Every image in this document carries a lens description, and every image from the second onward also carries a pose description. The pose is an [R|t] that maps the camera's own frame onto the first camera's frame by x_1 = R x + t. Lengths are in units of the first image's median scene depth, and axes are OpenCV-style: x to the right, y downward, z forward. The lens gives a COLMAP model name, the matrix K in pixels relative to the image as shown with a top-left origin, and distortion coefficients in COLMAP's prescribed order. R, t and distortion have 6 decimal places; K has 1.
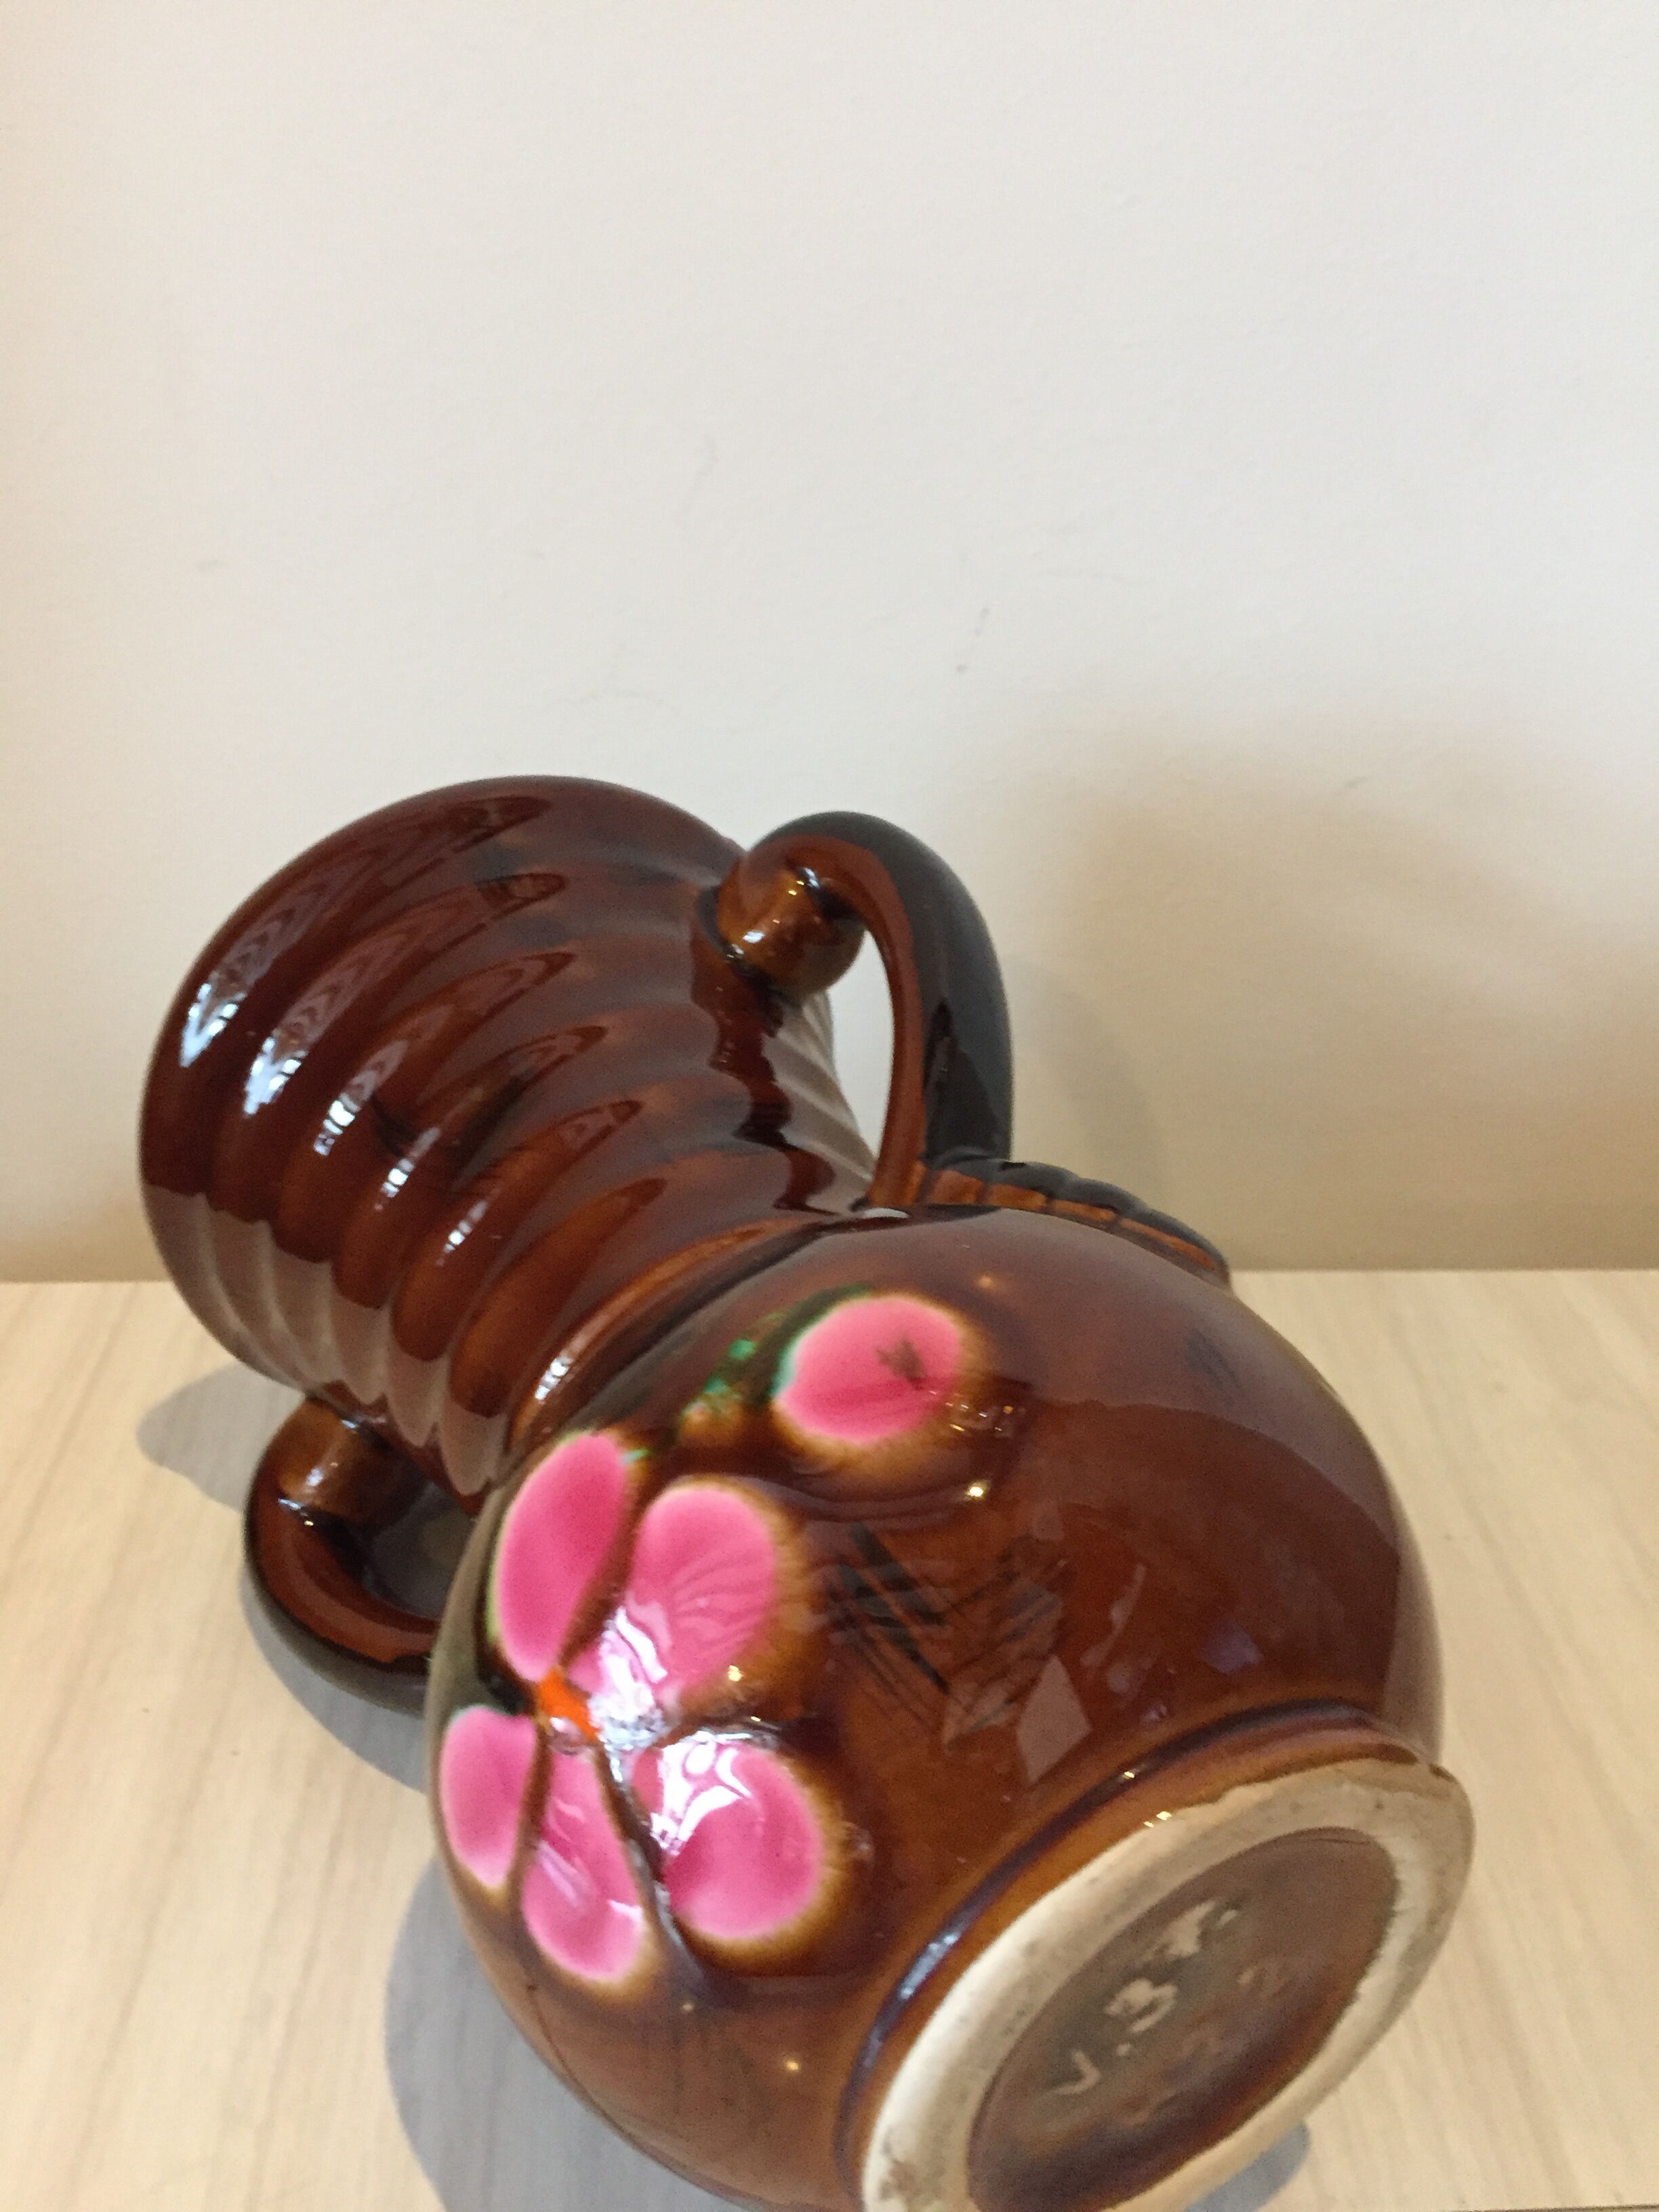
lens RADIAL K [[1922.4, 0, 838.1], [0, 1922.4, 1112.0], [0, 0, 1]] dist [0.090764, -0.156089]
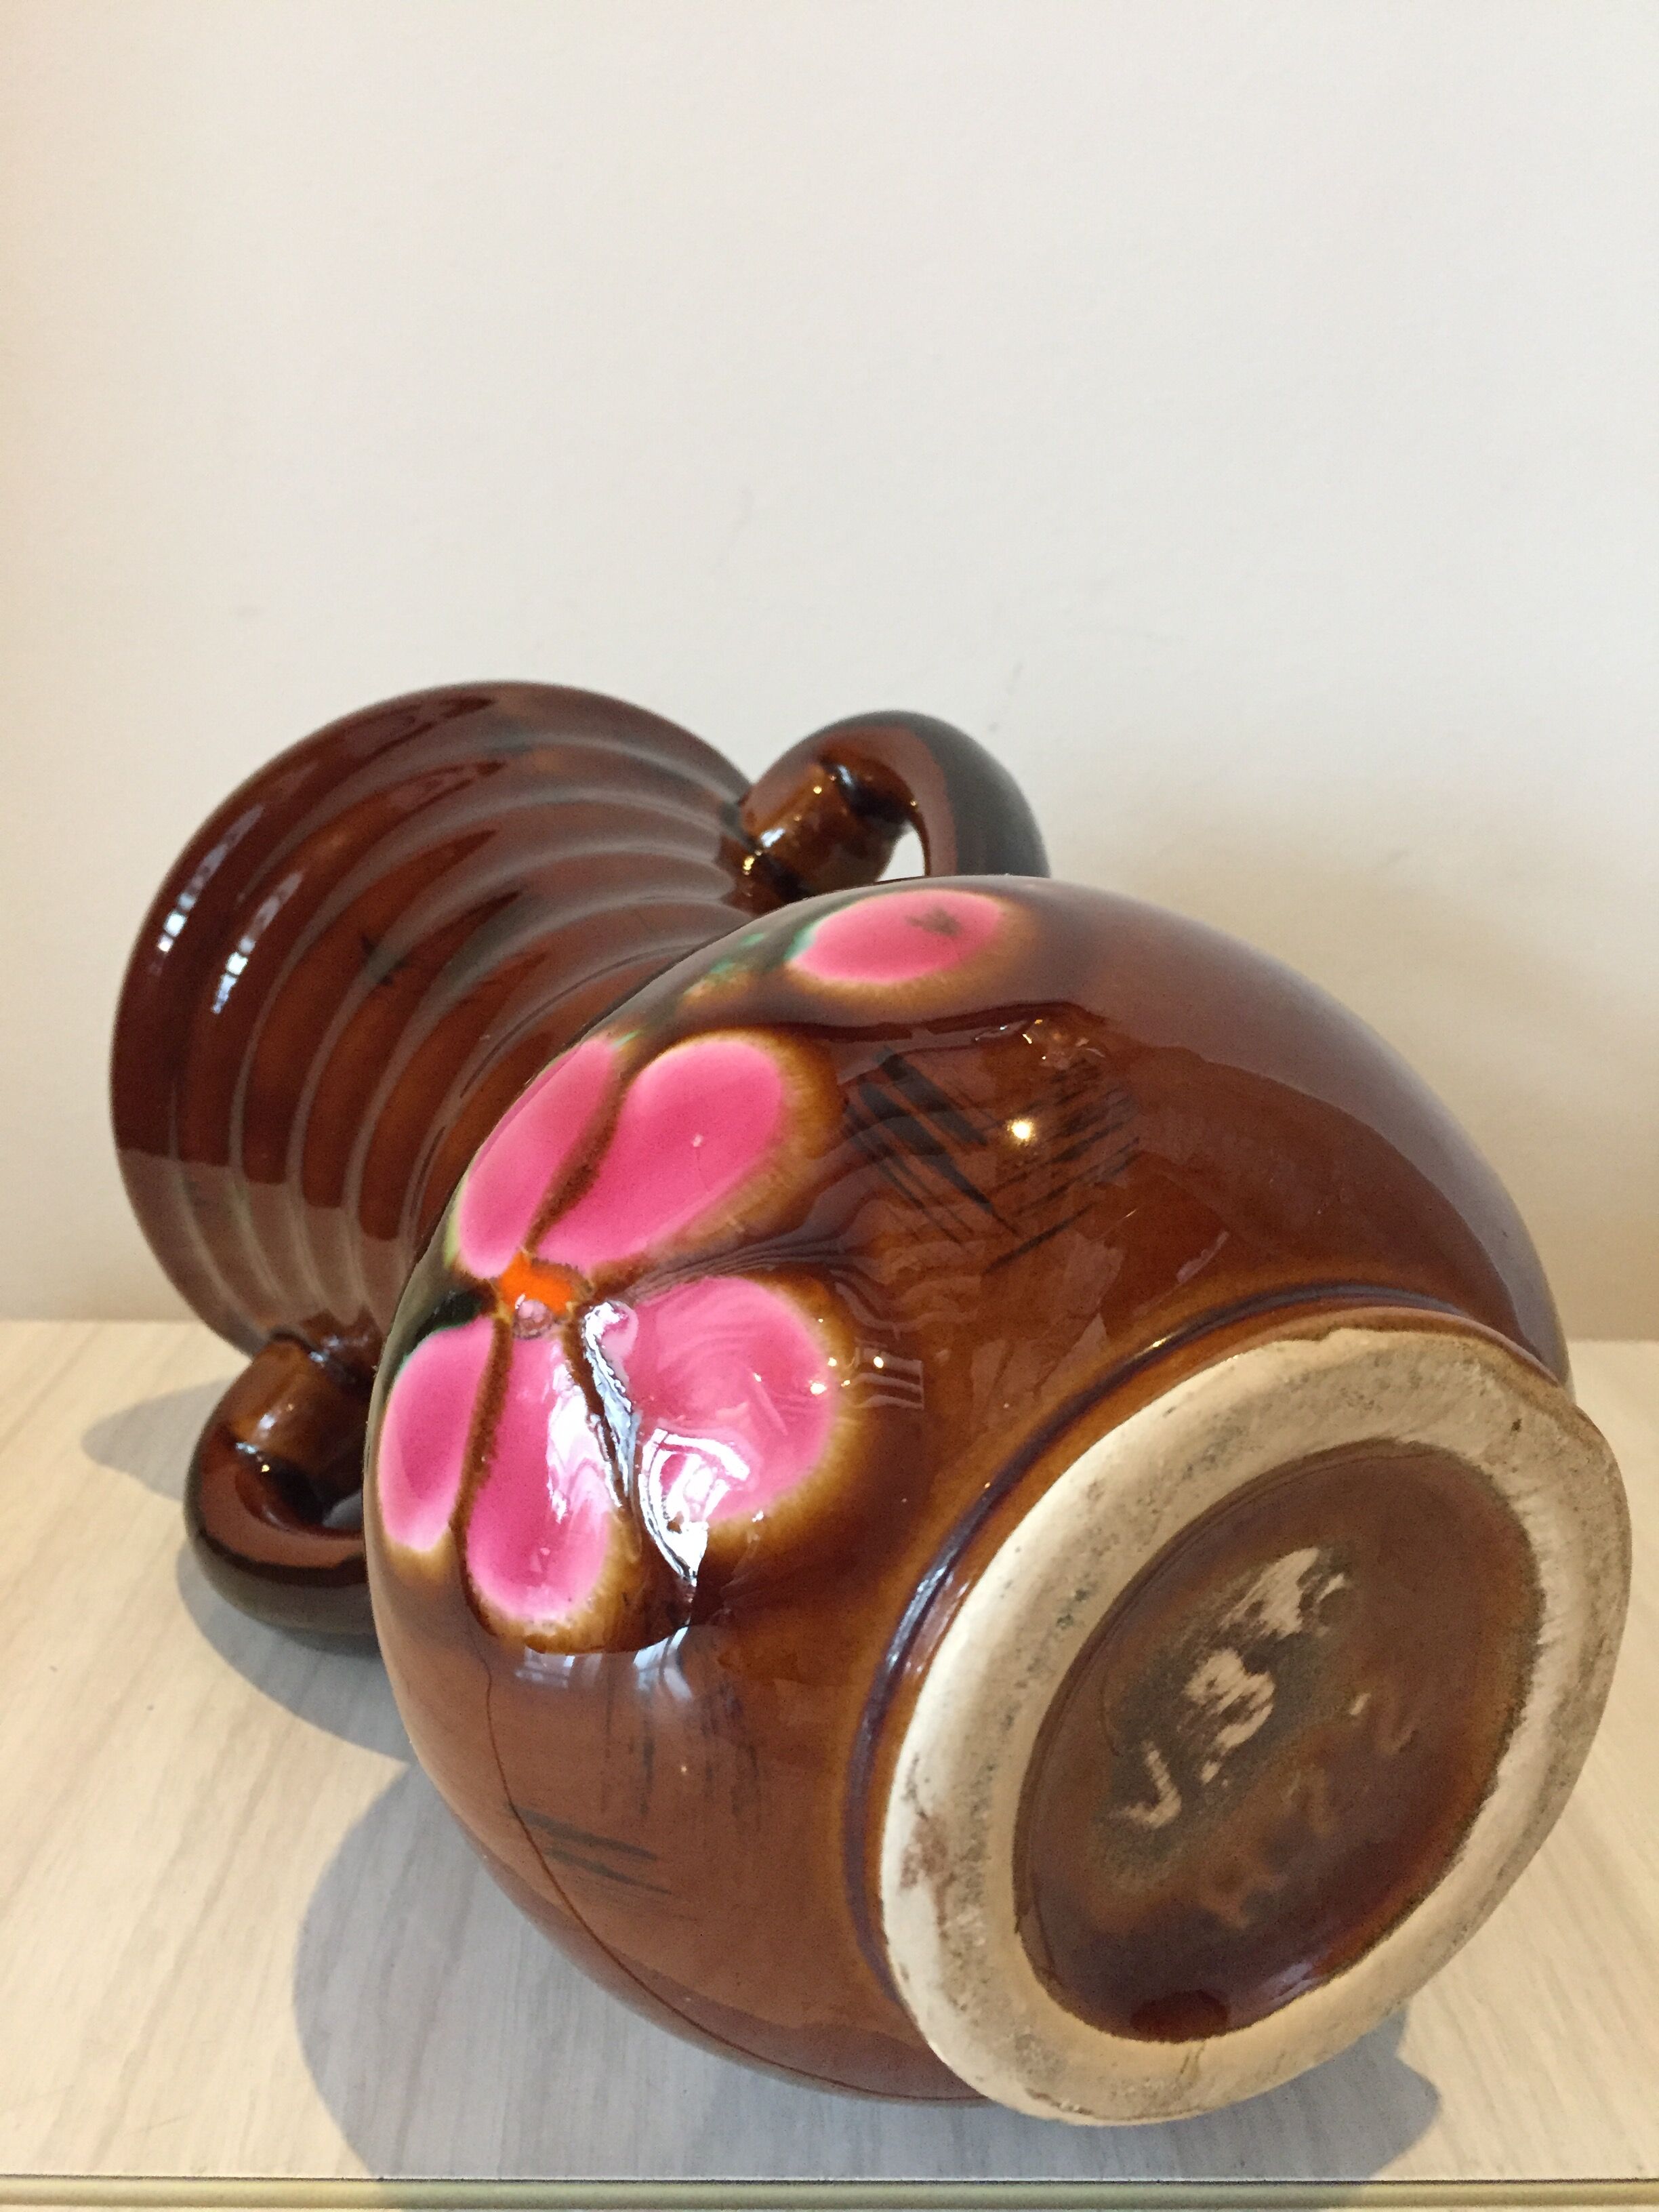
lens RADIAL K [[1922.4, 0, 838.1], [0, 1922.4, 1112.0], [0, 0, 1]] dist [0.090764, -0.156089]
pose [[0.999786, 0.014478, -0.014778, 0.002998], [-0.017429, 0.974301, -0.224573, 0.391713], [0.011147, 0.224782, 0.974345, 0.162294]]
